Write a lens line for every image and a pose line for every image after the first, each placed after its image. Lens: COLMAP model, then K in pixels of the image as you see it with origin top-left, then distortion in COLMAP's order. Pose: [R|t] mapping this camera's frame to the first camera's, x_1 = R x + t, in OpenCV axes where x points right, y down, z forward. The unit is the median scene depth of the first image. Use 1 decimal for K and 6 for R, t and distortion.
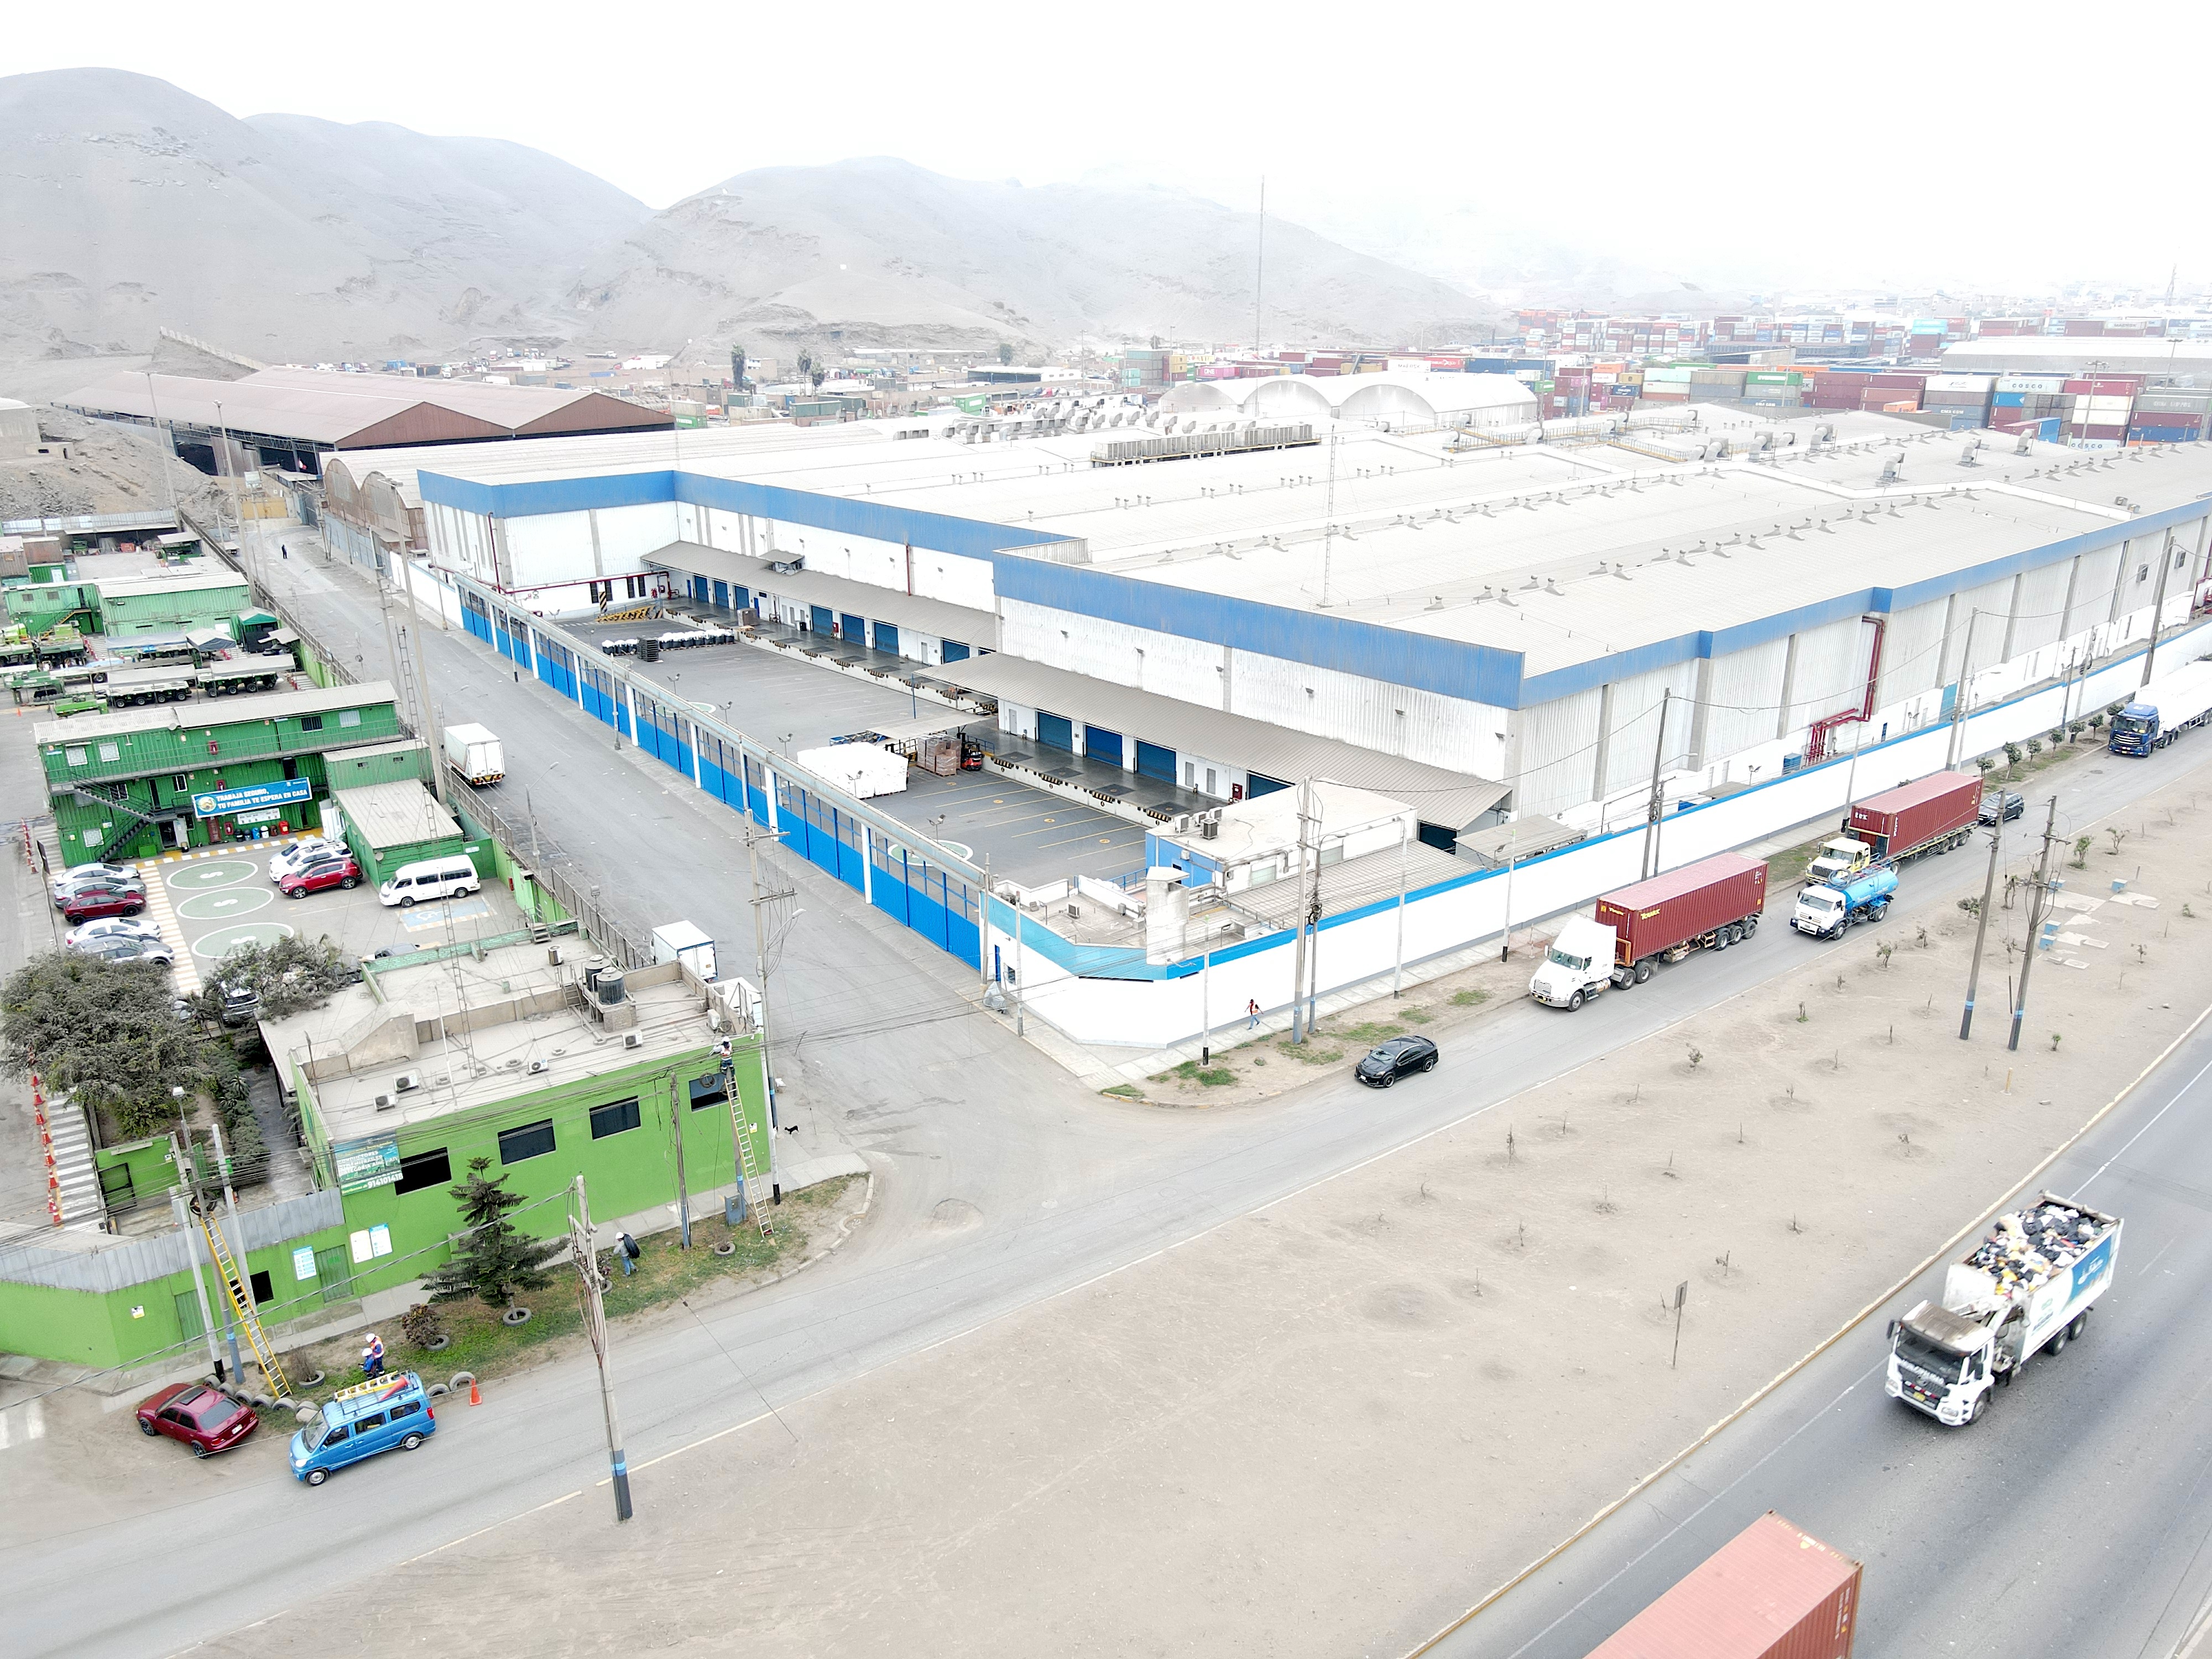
lens RADIAL K [[1618.3, 0, 1126.3], [0, 1618.3, 830.2], [0, 0, 1]] dist [0.021162, 0.000540]
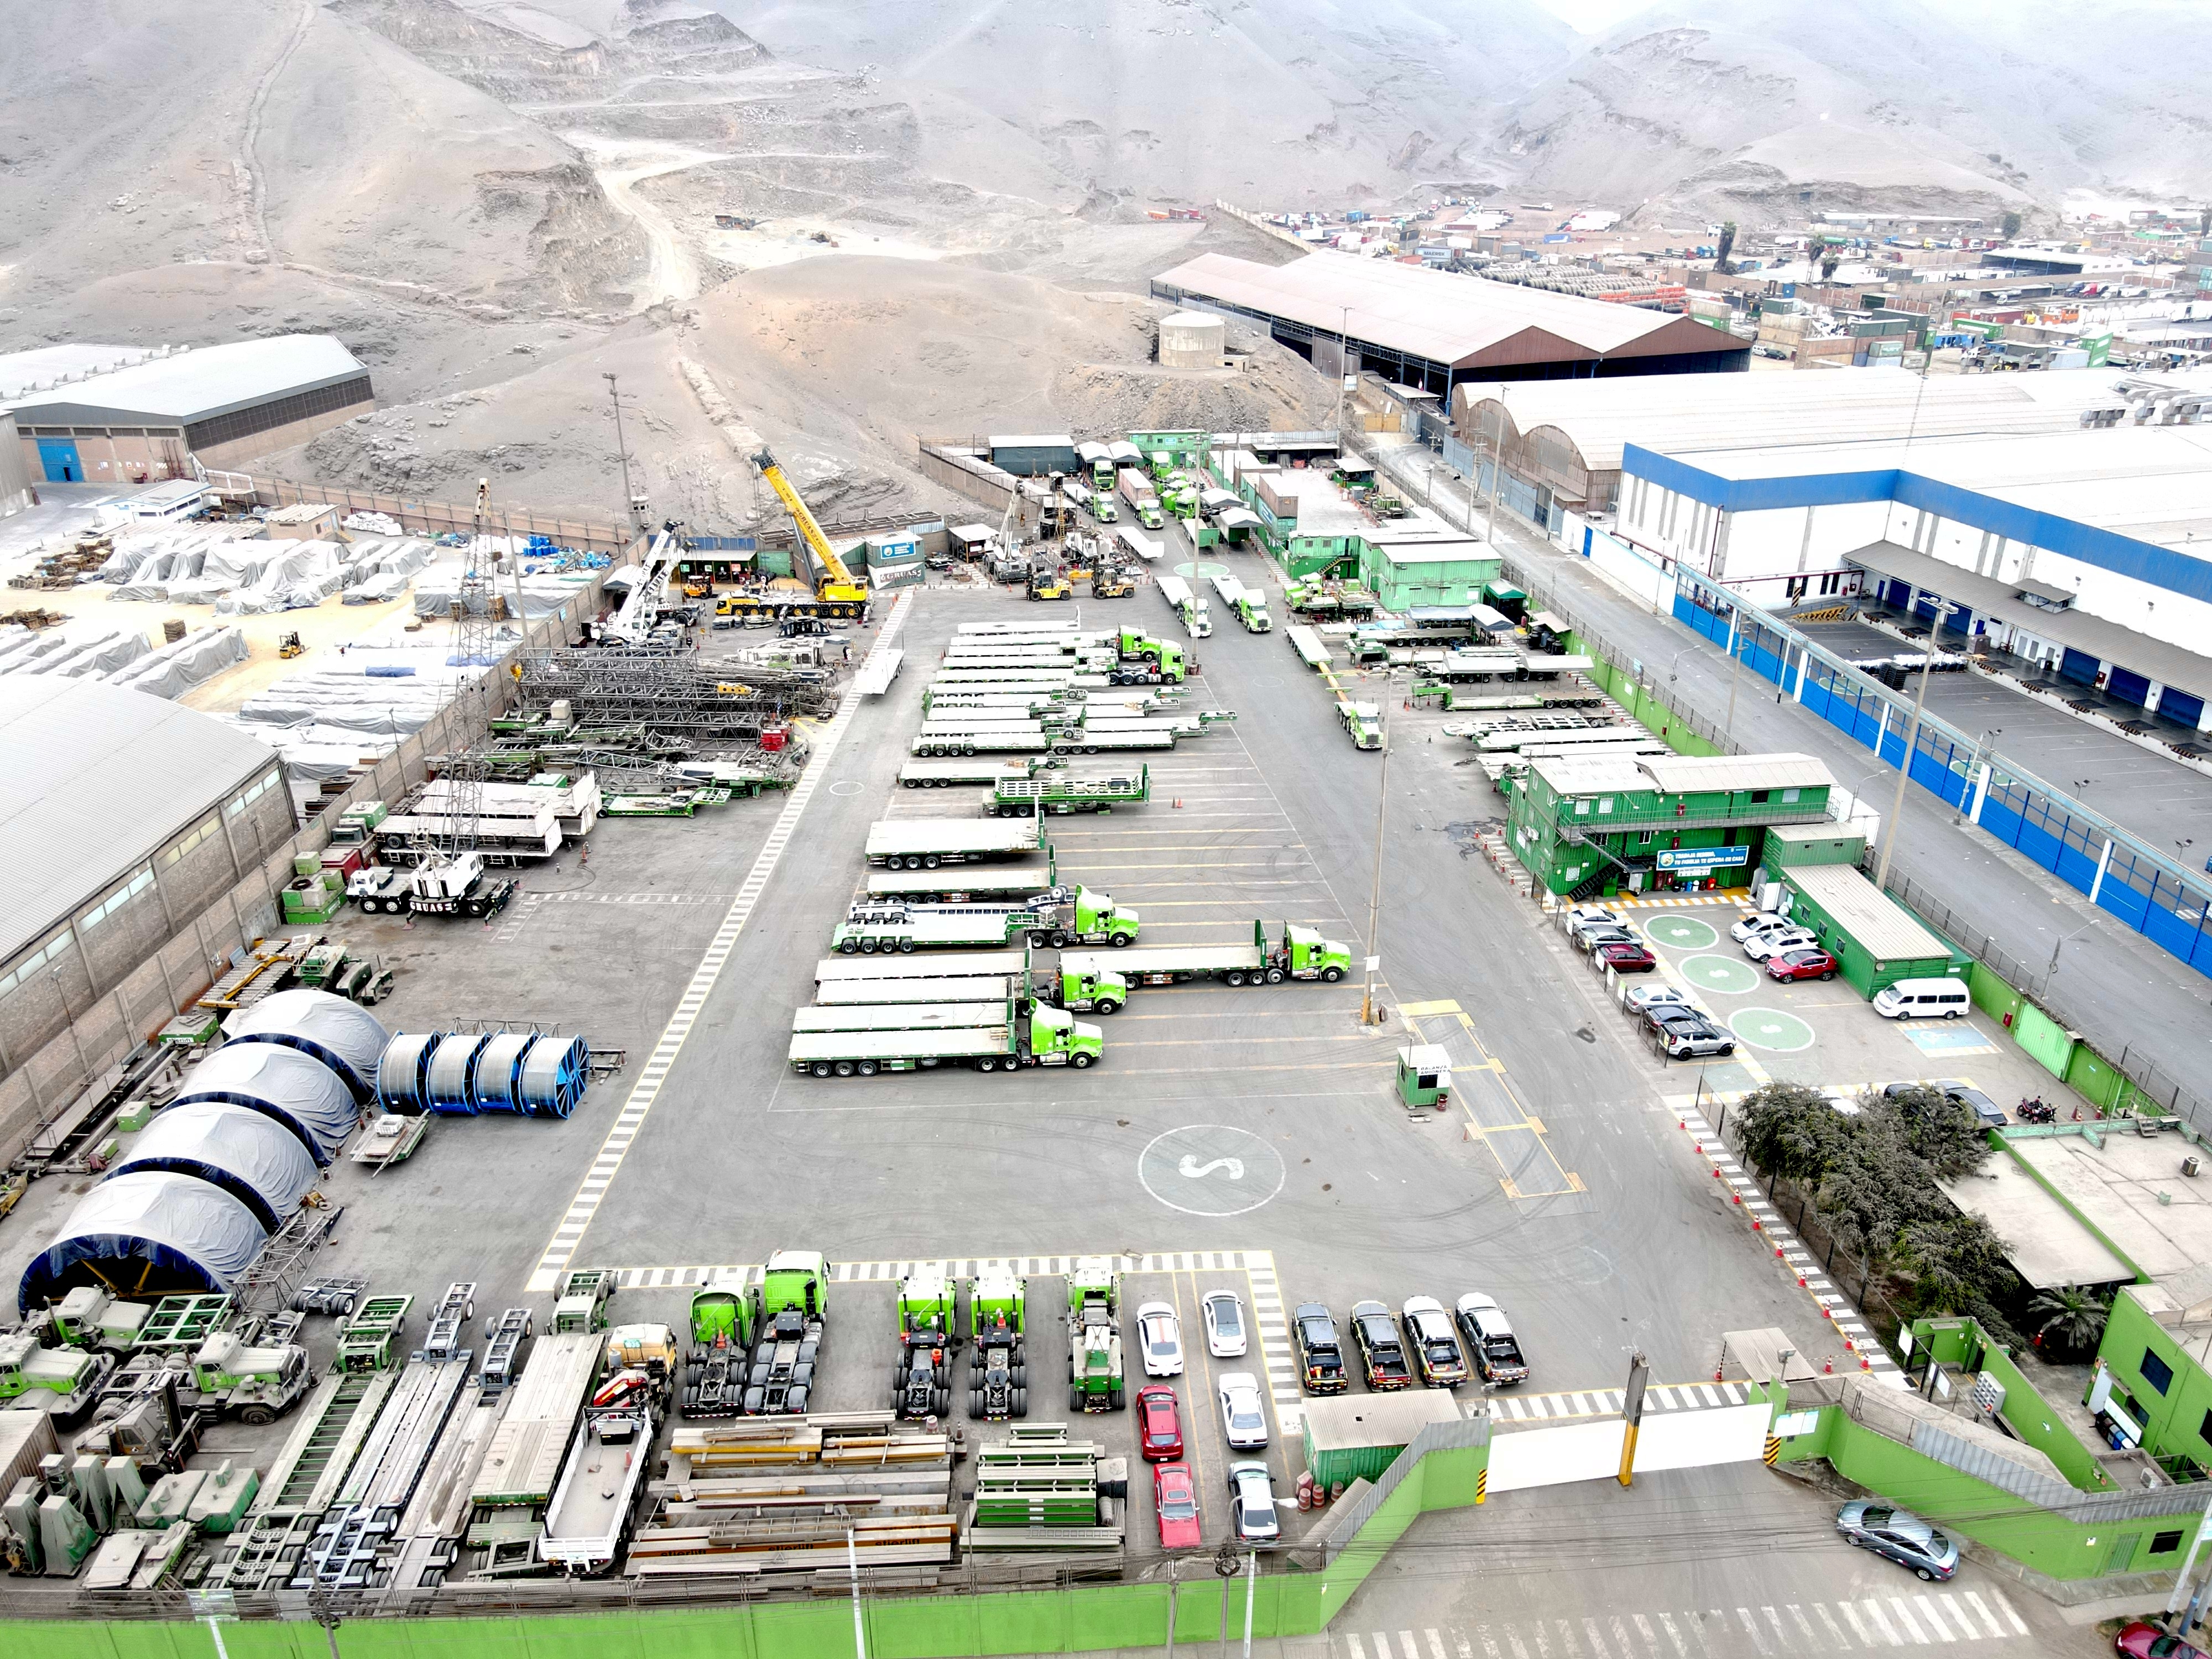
lens RADIAL K [[1618.3, 0, 1109.3], [0, 1618.3, 828.1], [0, 0, 1]] dist [0.021162, 0.000540]
pose [[0.887421, 0.199296, -0.415650, -0.248759], [-0.154337, 0.978124, 0.139478, -0.074319], [0.434355, -0.059626, 0.898766, -0.091277]]
